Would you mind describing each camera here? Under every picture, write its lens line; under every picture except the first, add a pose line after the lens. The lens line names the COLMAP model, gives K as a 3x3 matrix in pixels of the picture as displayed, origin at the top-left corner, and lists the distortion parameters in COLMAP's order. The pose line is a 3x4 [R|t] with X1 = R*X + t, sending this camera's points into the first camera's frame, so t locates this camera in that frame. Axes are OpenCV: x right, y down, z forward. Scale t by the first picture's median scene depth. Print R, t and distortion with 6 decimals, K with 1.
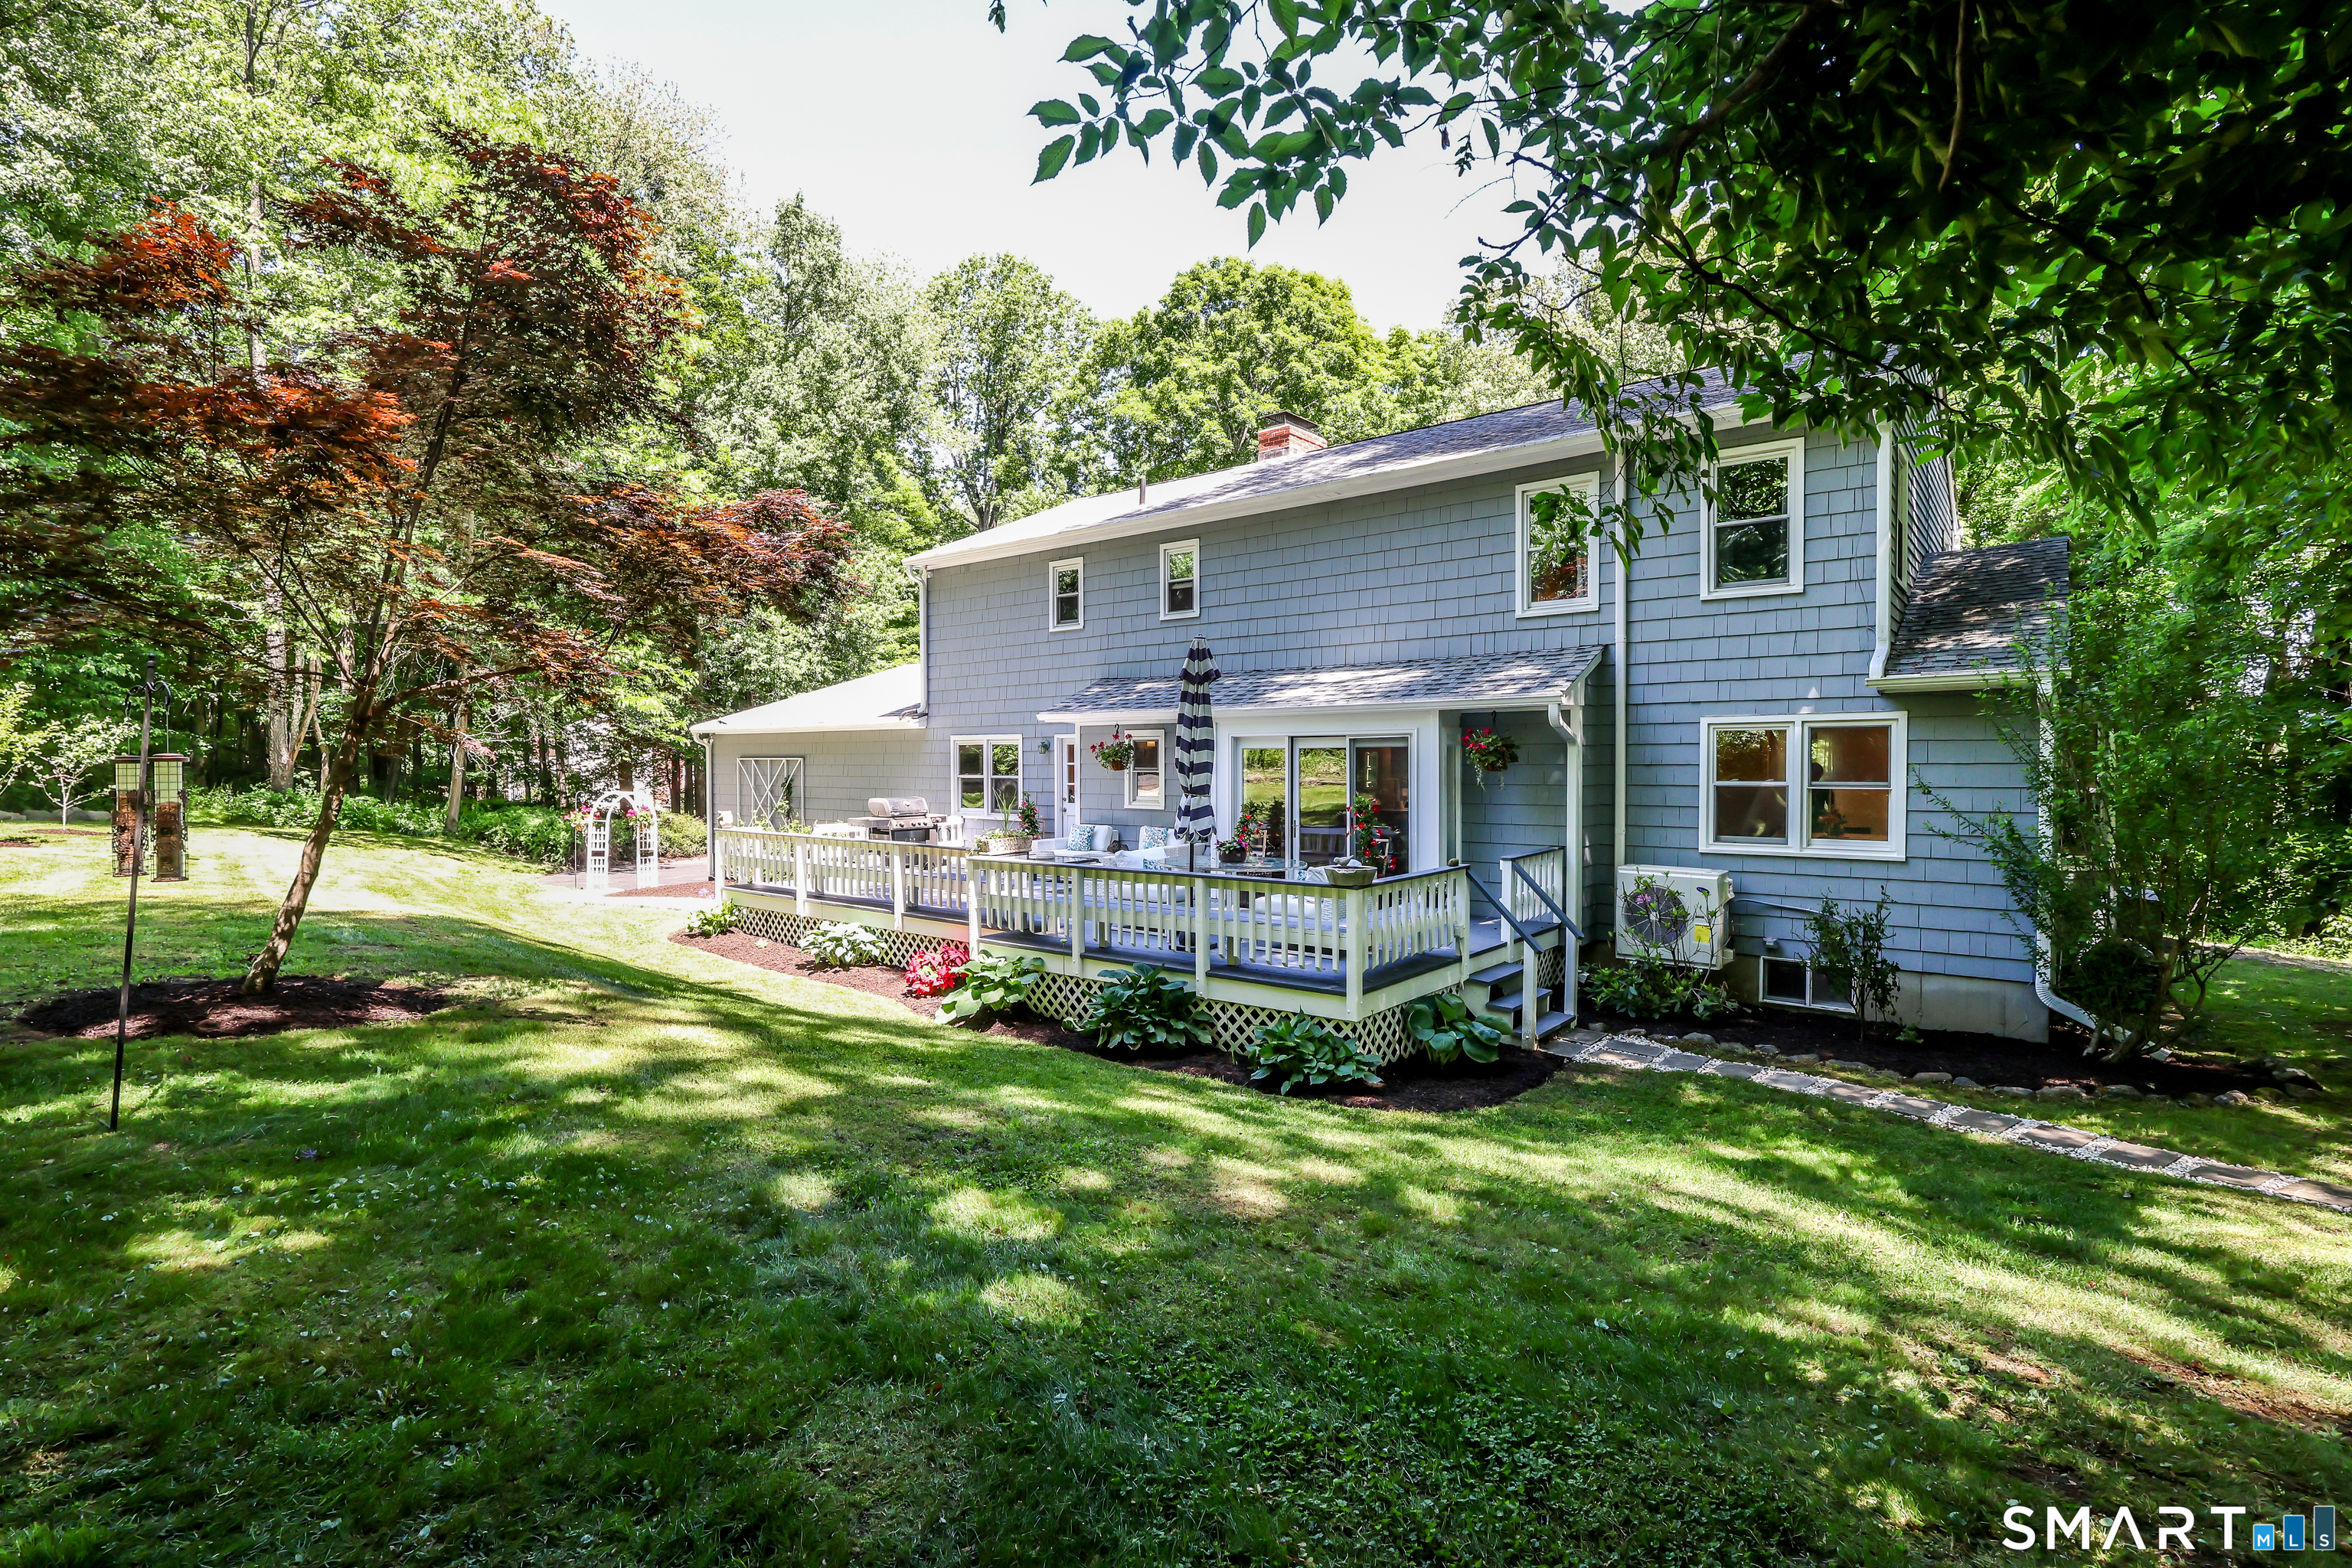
lens RADIAL K [[1089.2, 0, 1176.0], [0, 1089.2, 784.0], [0, 0, 1]] dist [-0.000370, 0.000568]
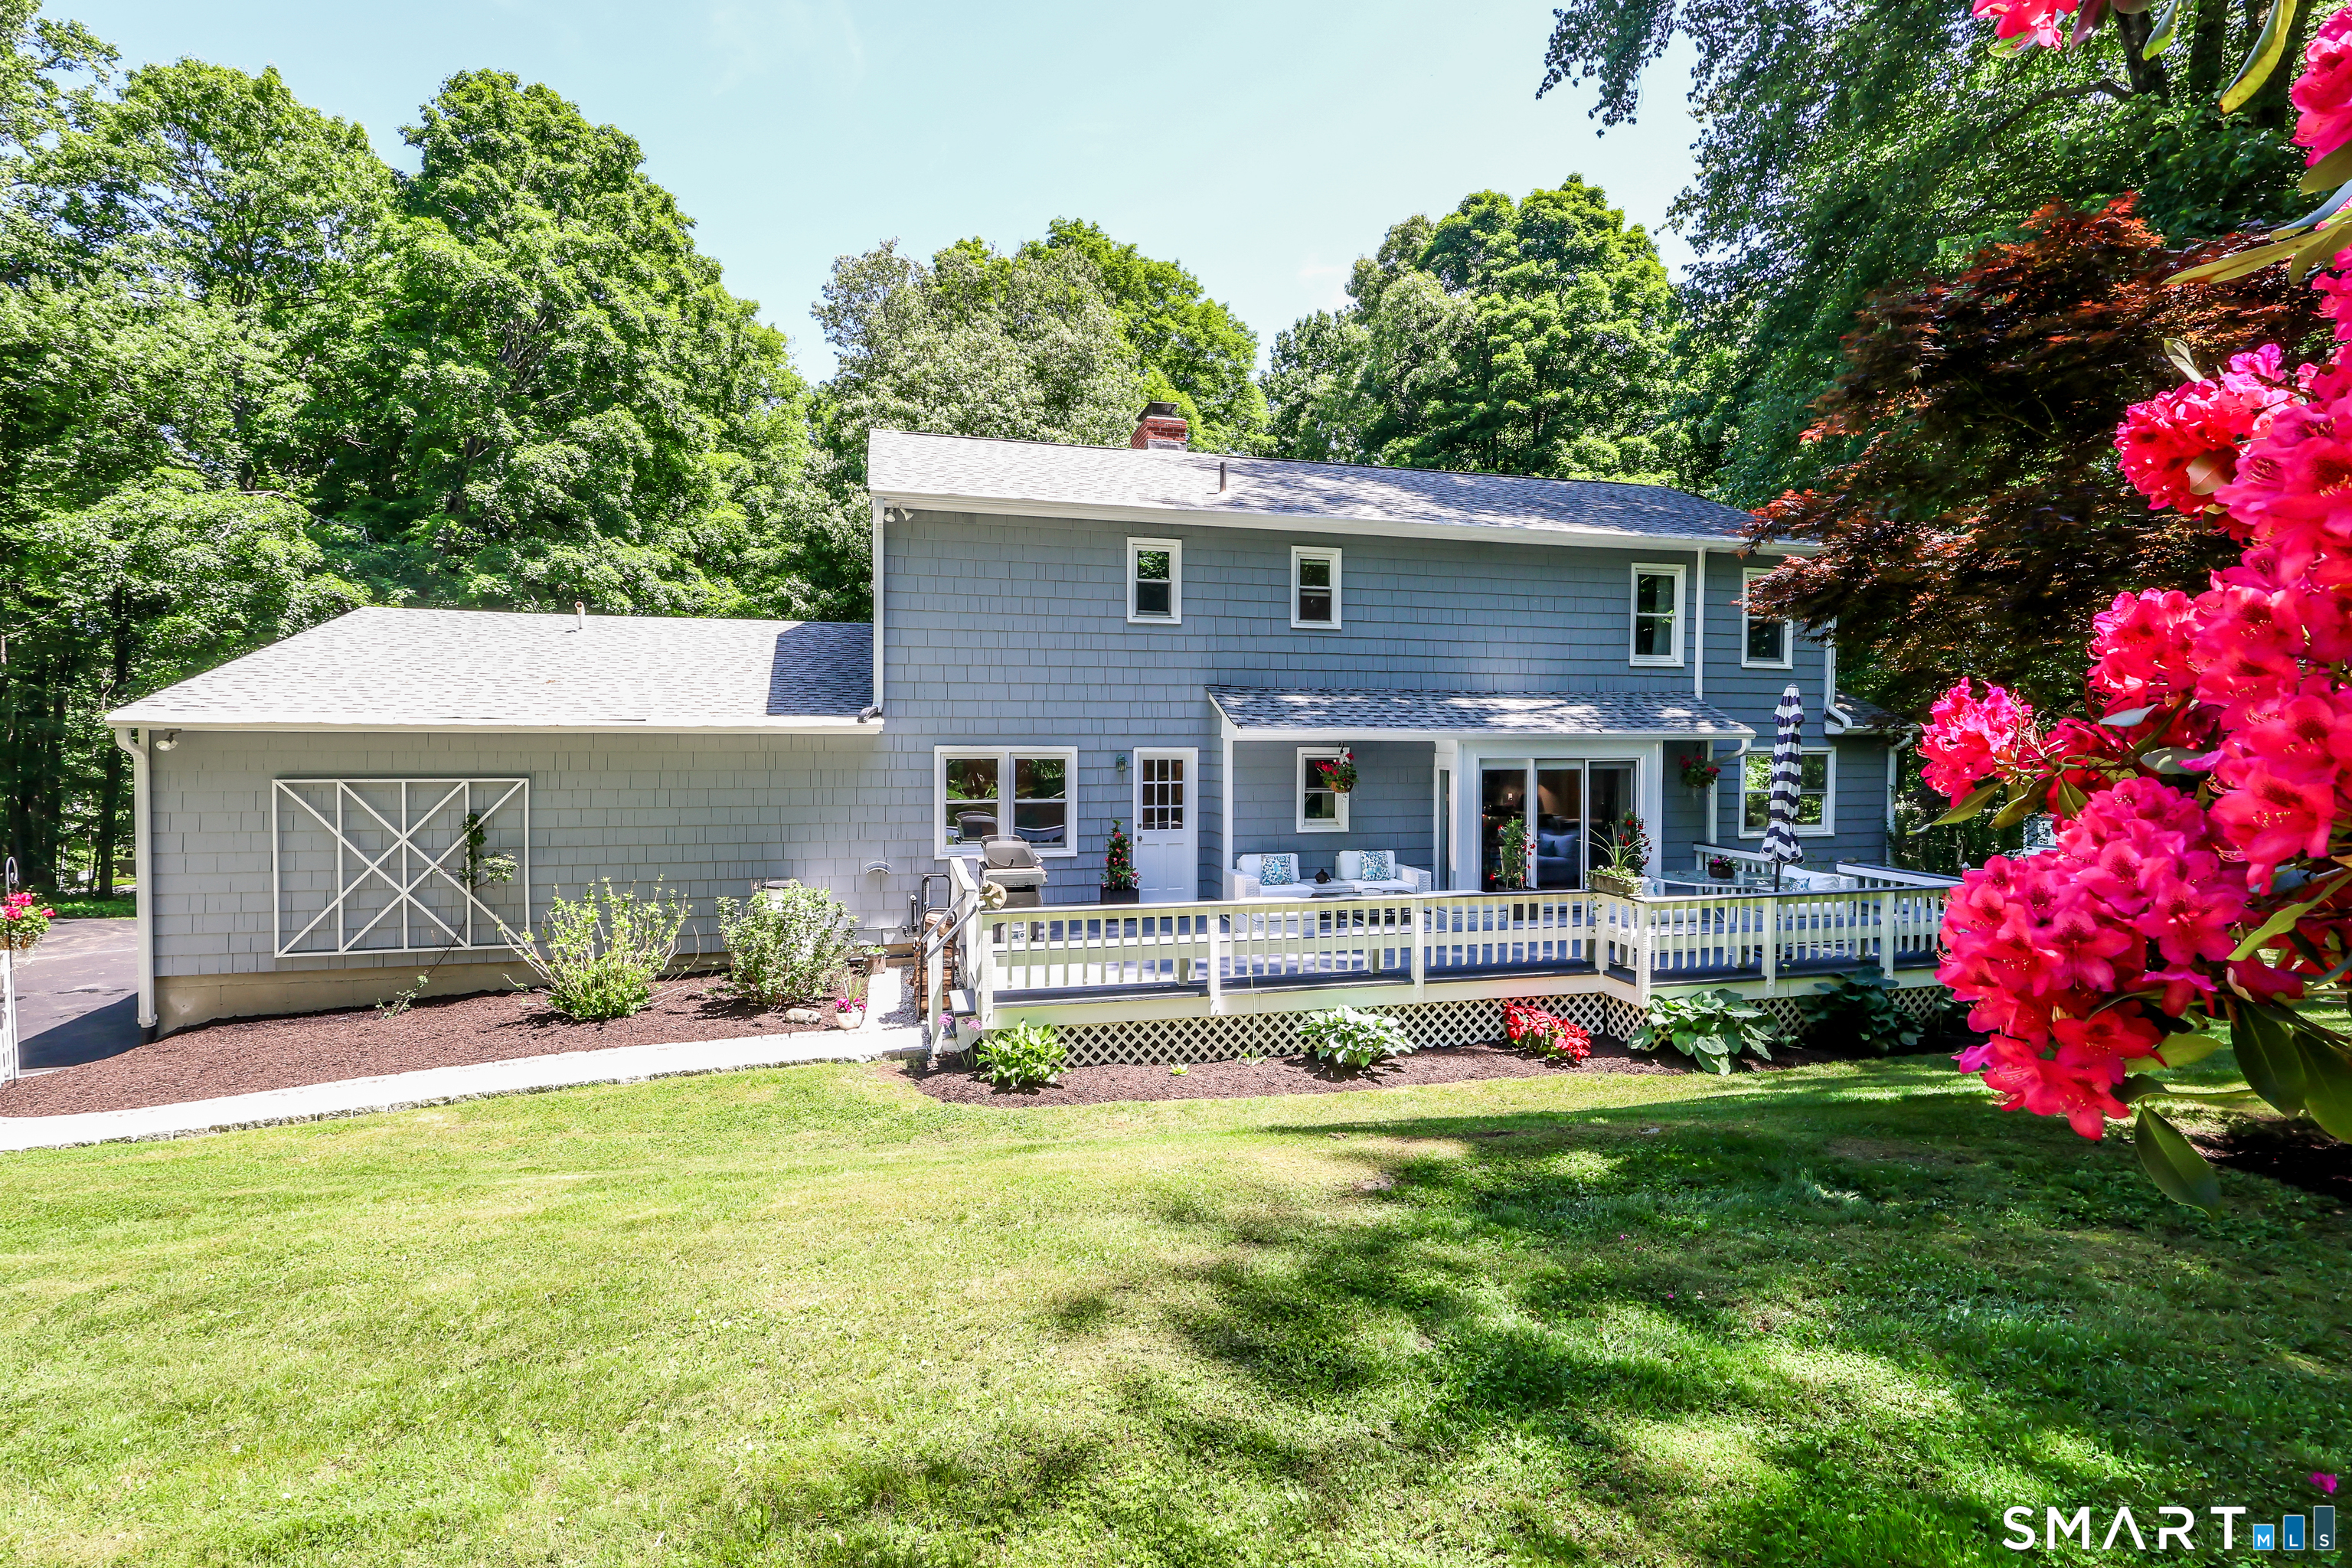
lens RADIAL K [[1044.7, 0, 1176.0], [0, 1044.7, 784.0], [0, 0, 1]] dist [-0.001056, 0.000022]
pose [[0.617900, -0.029034, 0.785721, -0.750260], [0.009205, 0.999517, 0.029696, -0.042407], [-0.786203, -0.011117, 0.617868, 0.503021]]
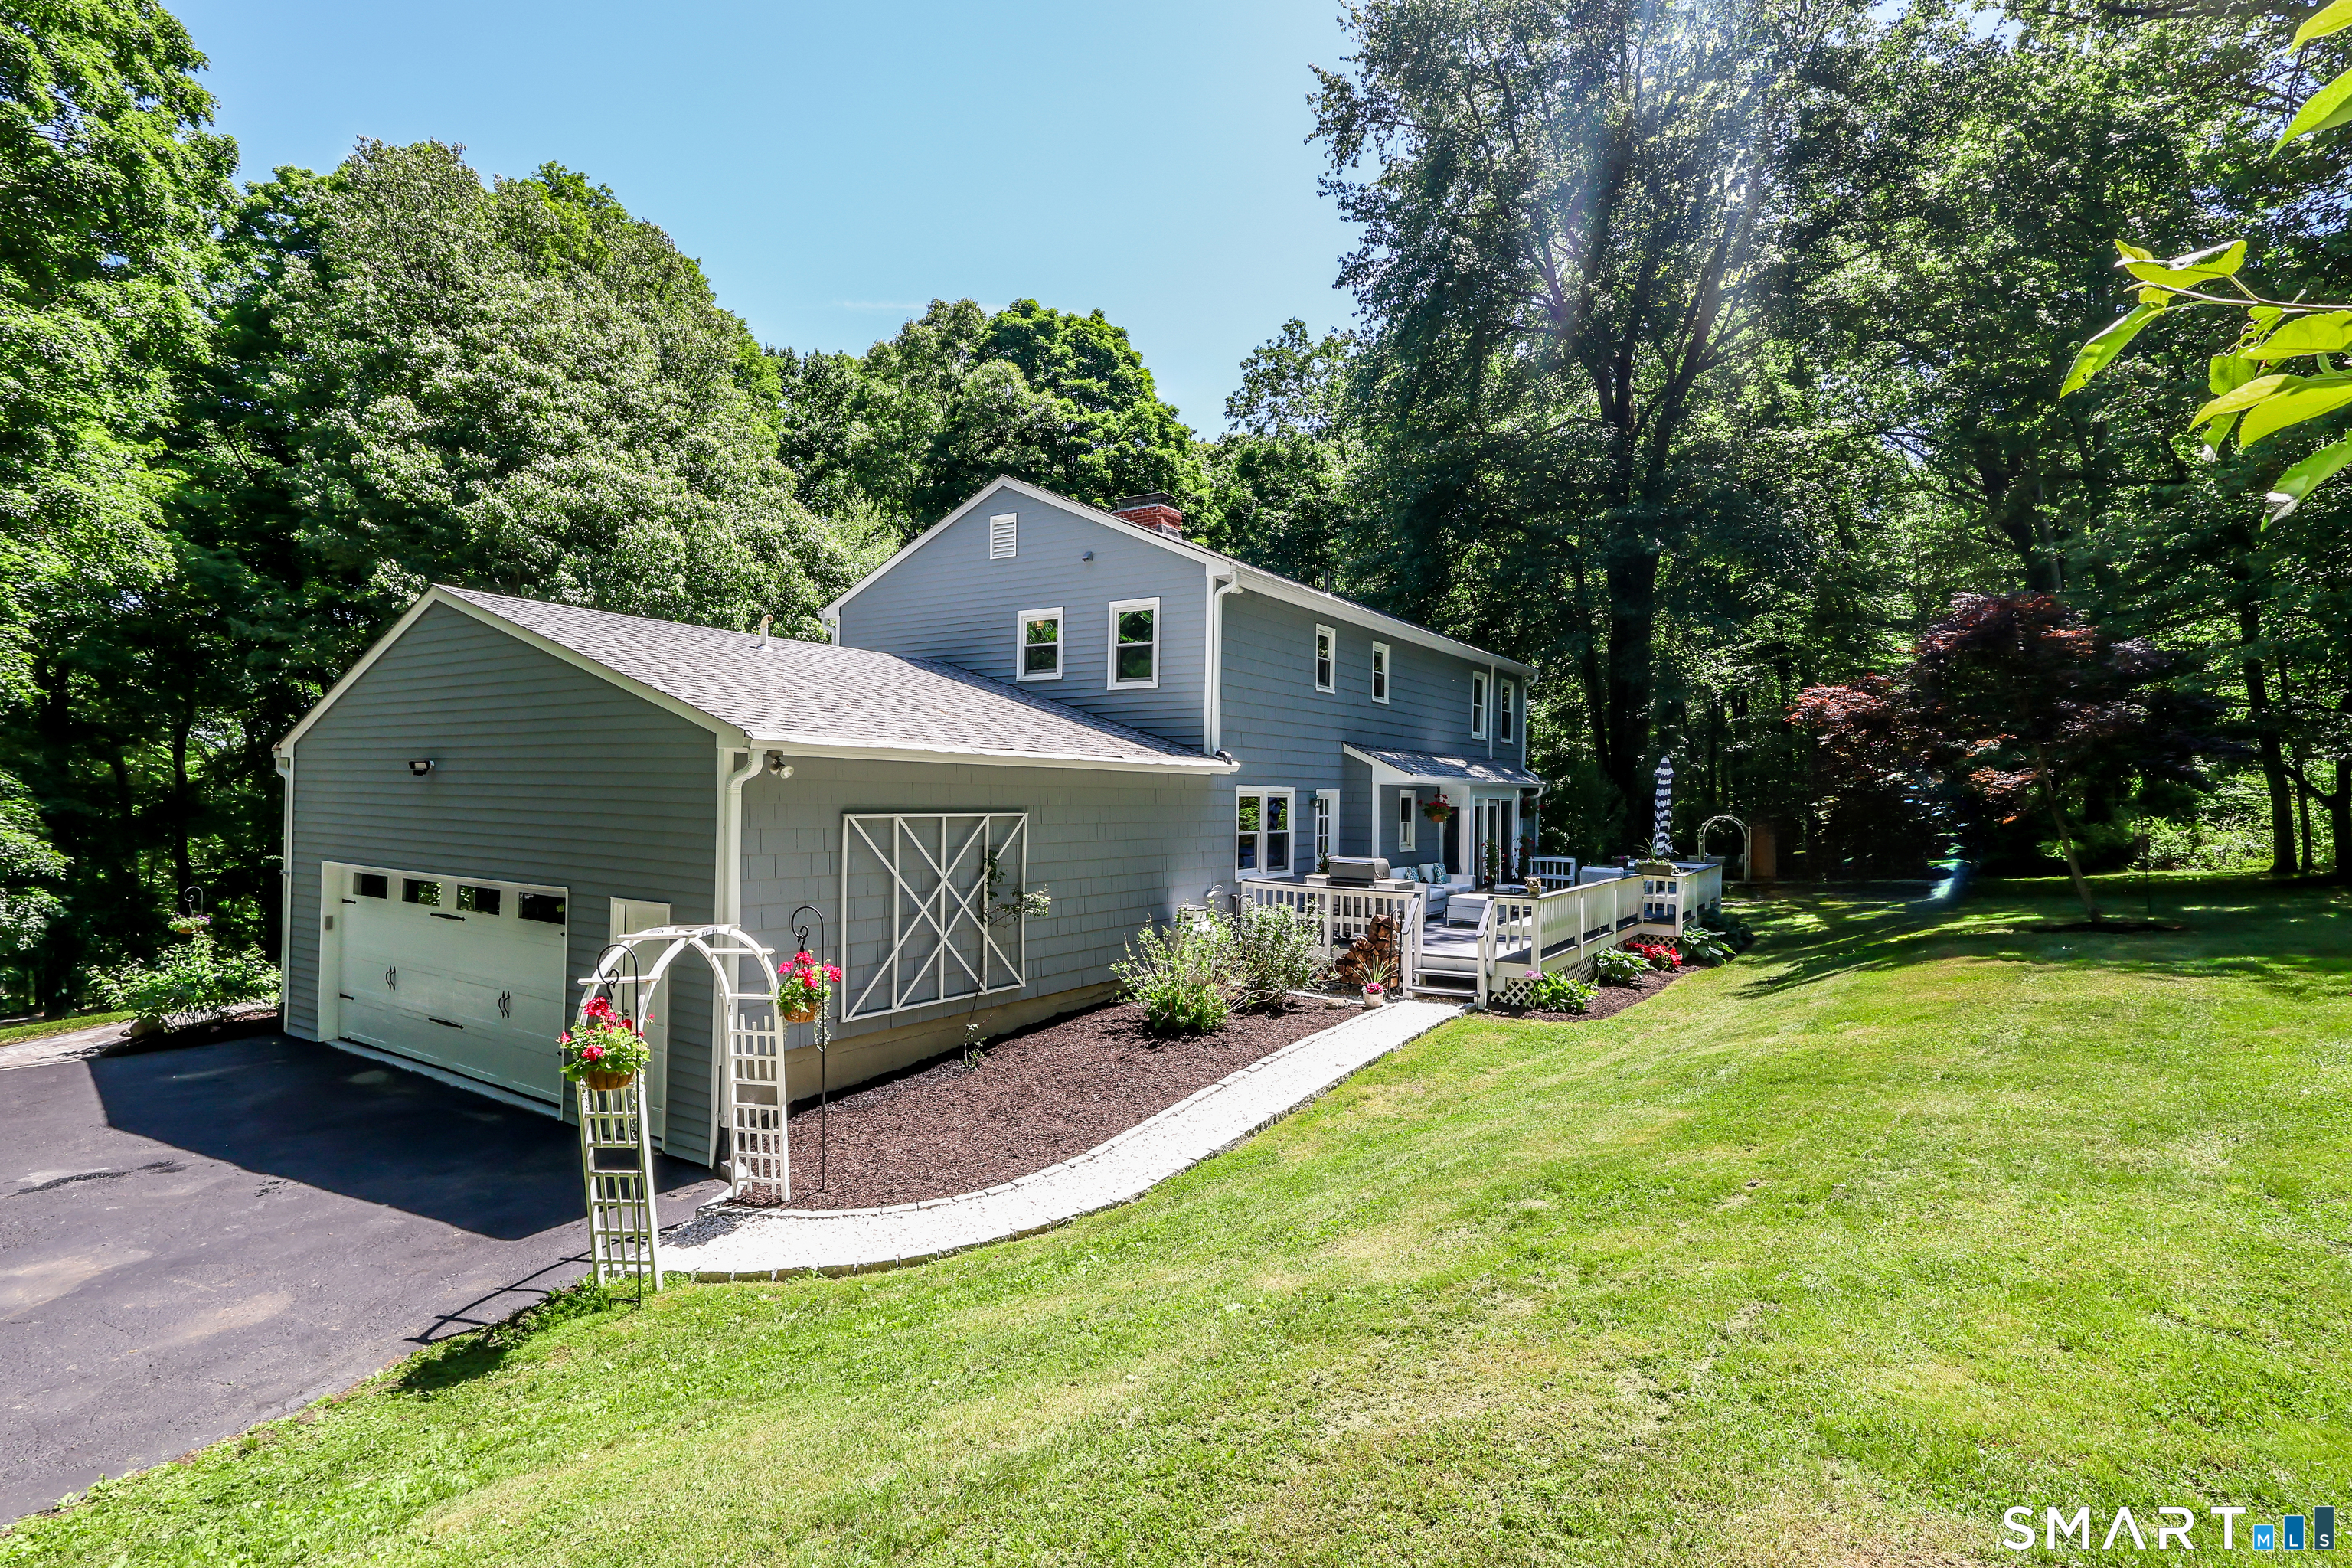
lens RADIAL K [[1089.2, 0, 1176.0], [0, 1089.2, 784.0], [0, 0, 1]] dist [-0.000370, 0.000568]
pose [[-0.050202, 0.014233, 0.998638, -1.193150], [0.006268, 0.999883, -0.013935, -0.037720], [-0.998719, 0.005560, -0.050286, 1.219551]]
